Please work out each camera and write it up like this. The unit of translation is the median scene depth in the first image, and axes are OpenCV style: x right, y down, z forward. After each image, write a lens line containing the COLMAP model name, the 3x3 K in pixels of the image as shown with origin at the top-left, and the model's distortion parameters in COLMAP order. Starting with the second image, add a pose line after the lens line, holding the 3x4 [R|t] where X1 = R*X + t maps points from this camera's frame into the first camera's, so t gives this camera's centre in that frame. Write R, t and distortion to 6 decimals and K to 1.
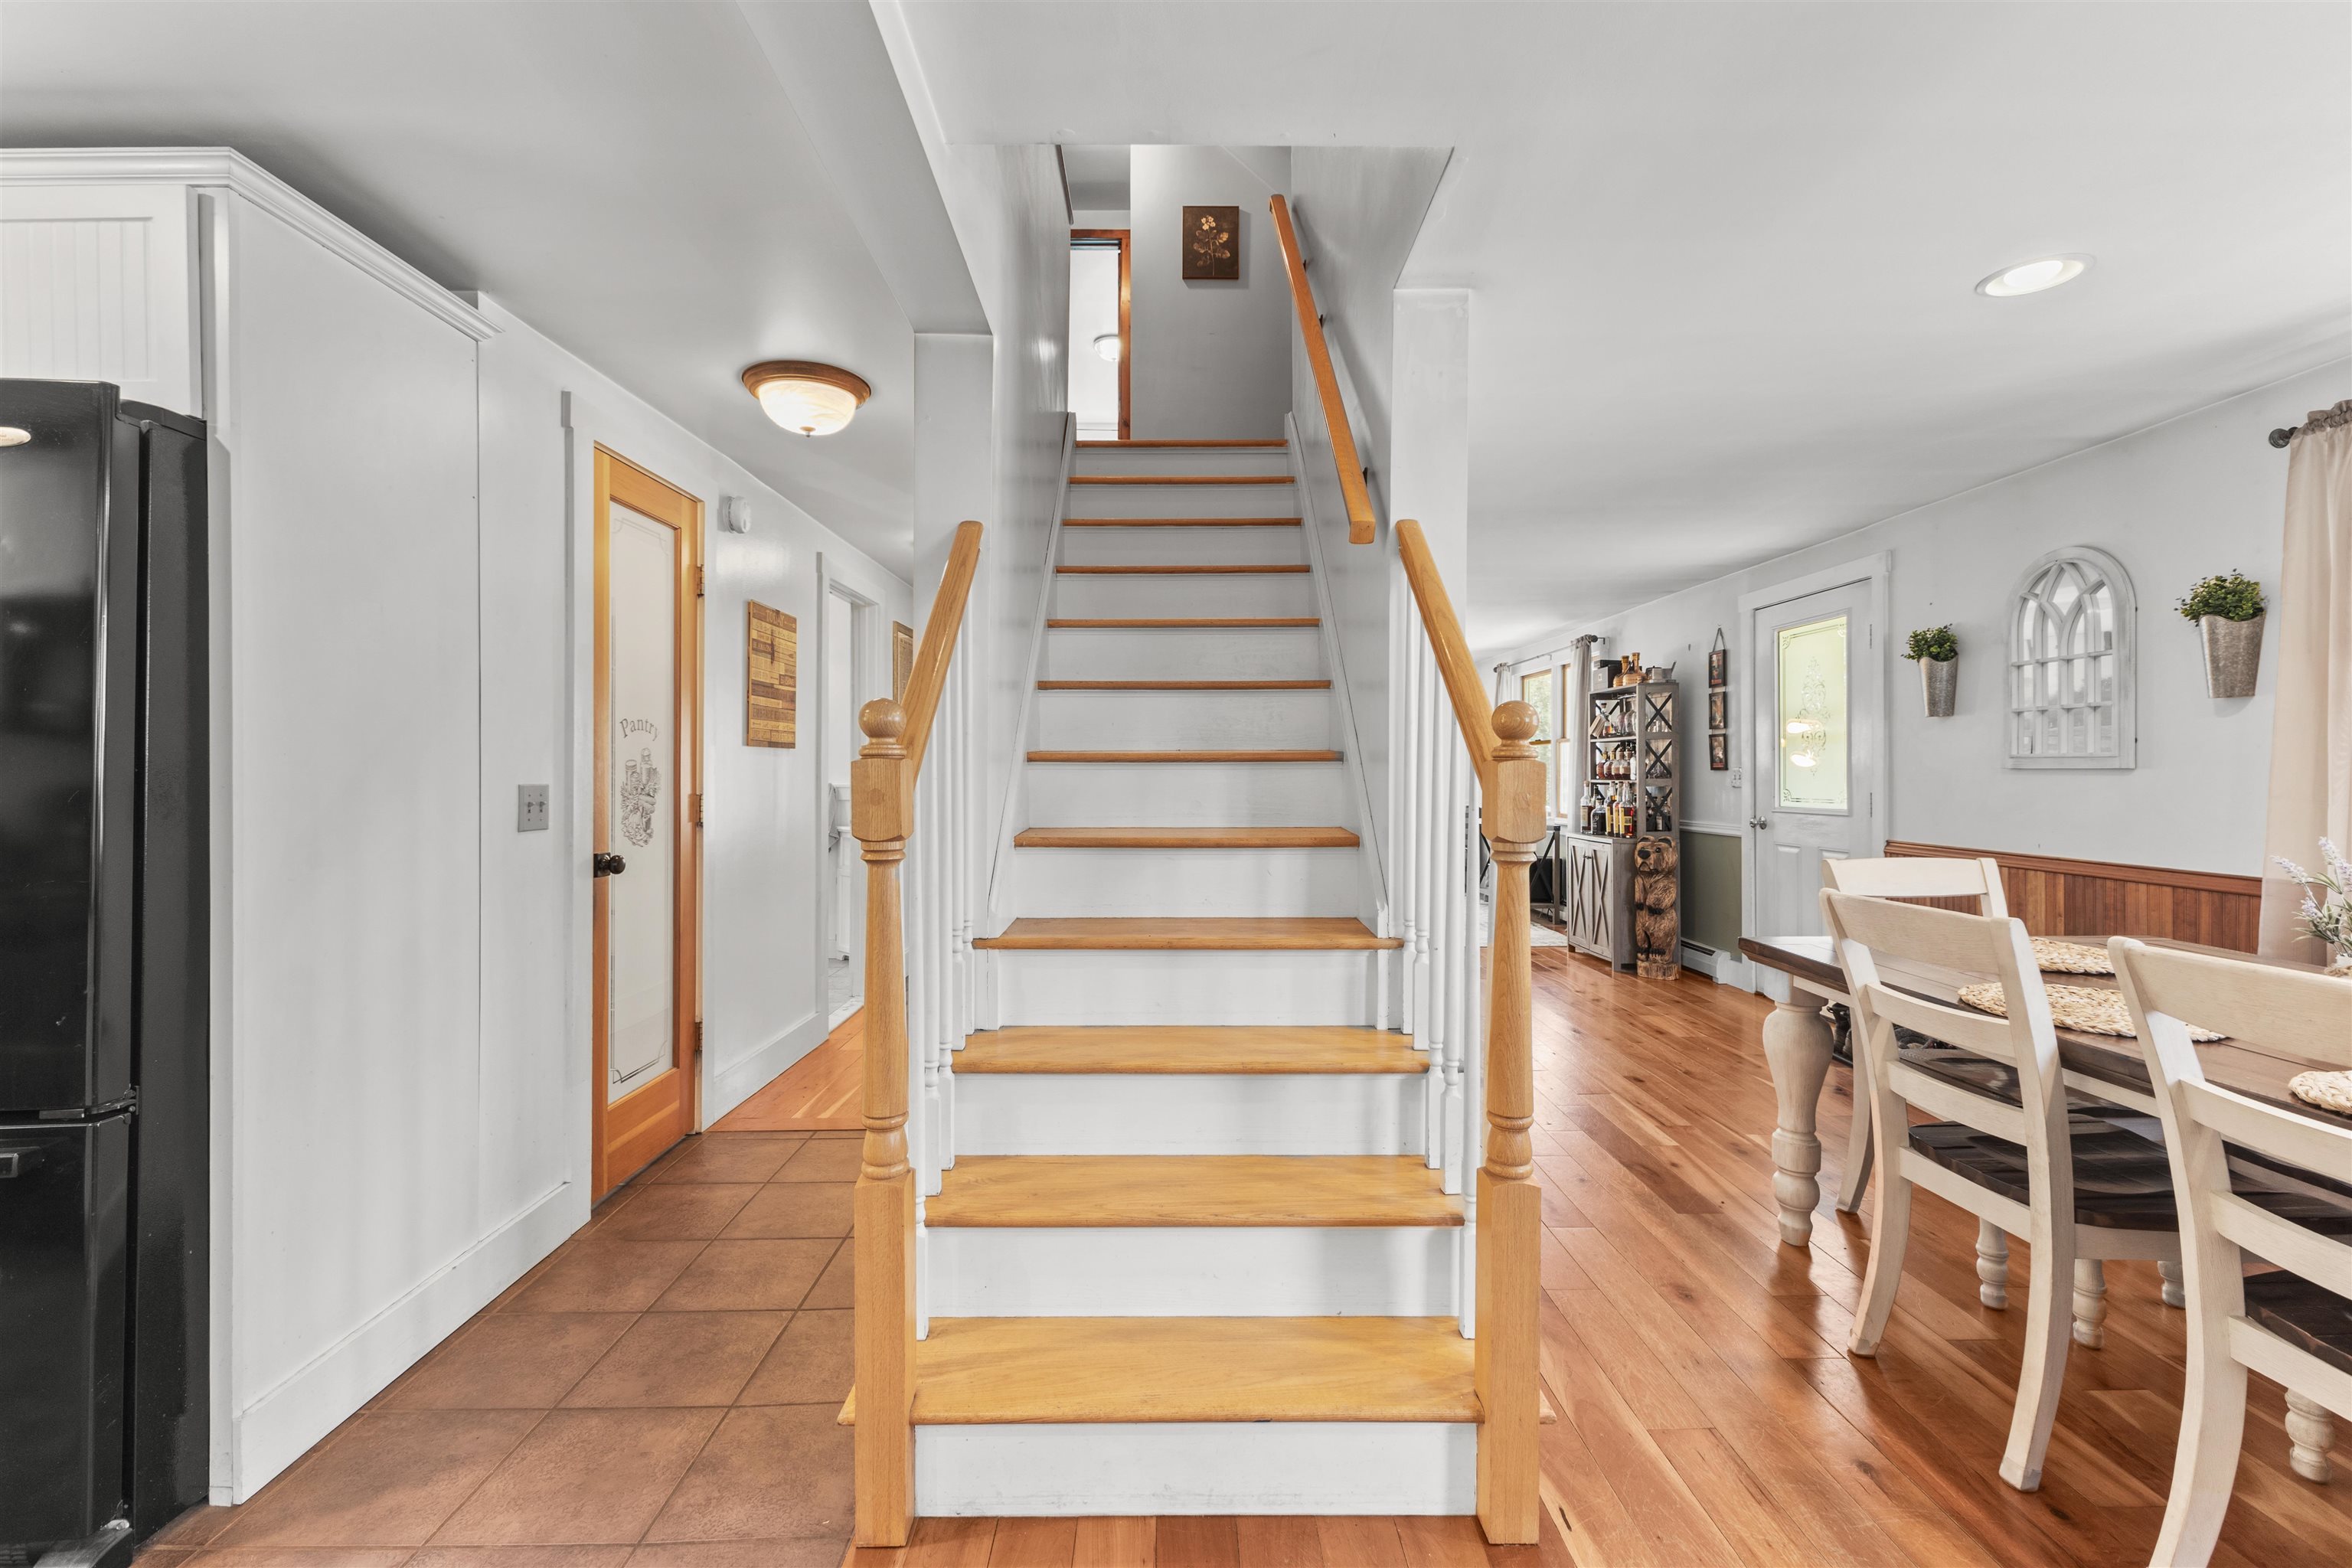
lens RADIAL K [[1020.0, 0, 1185.1], [0, 1020.0, 772.0], [0, 0, 1]] dist [0.026313, -0.001381]
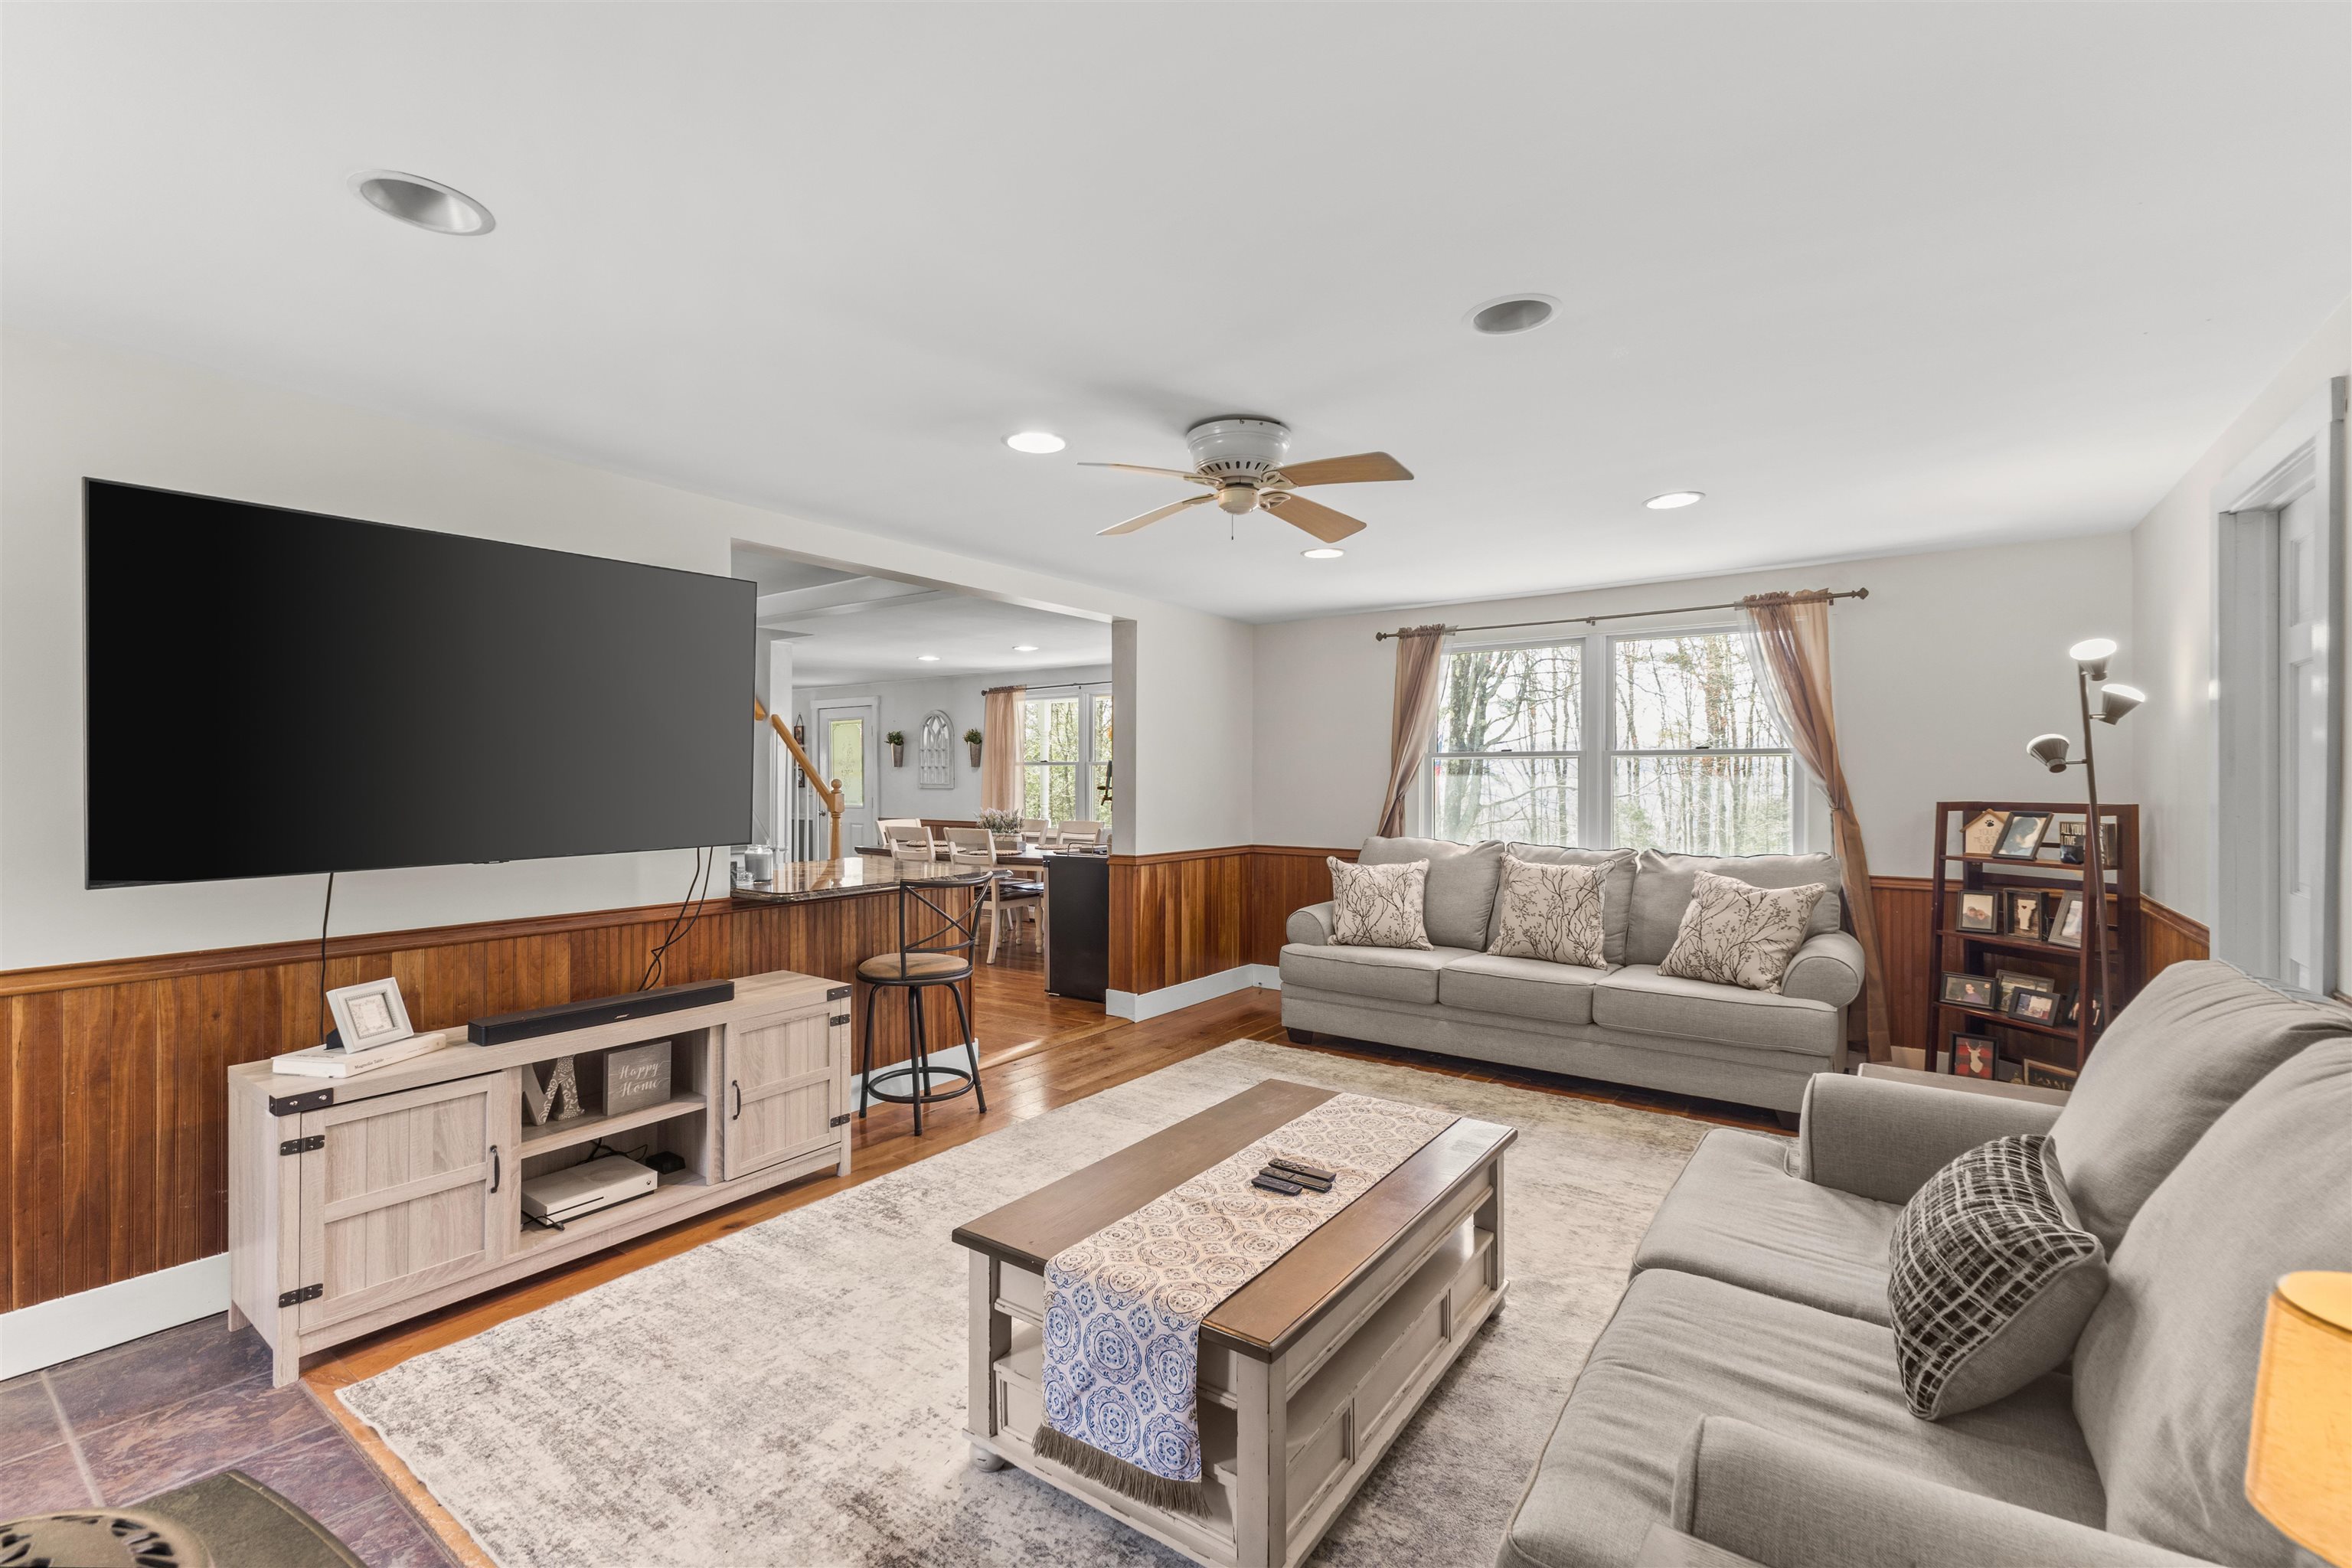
lens RADIAL K [[1020.0, 0, 1178.4], [0, 1020.0, 778.2], [0, 0, 1]] dist [0.026313, -0.001381]
pose [[0.587931, -0.001007, 0.808910, -0.900467], [0.000751, 0.999999, 0.000699, -0.028418], [-0.808911, 0.000197, 0.587931, -1.037804]]
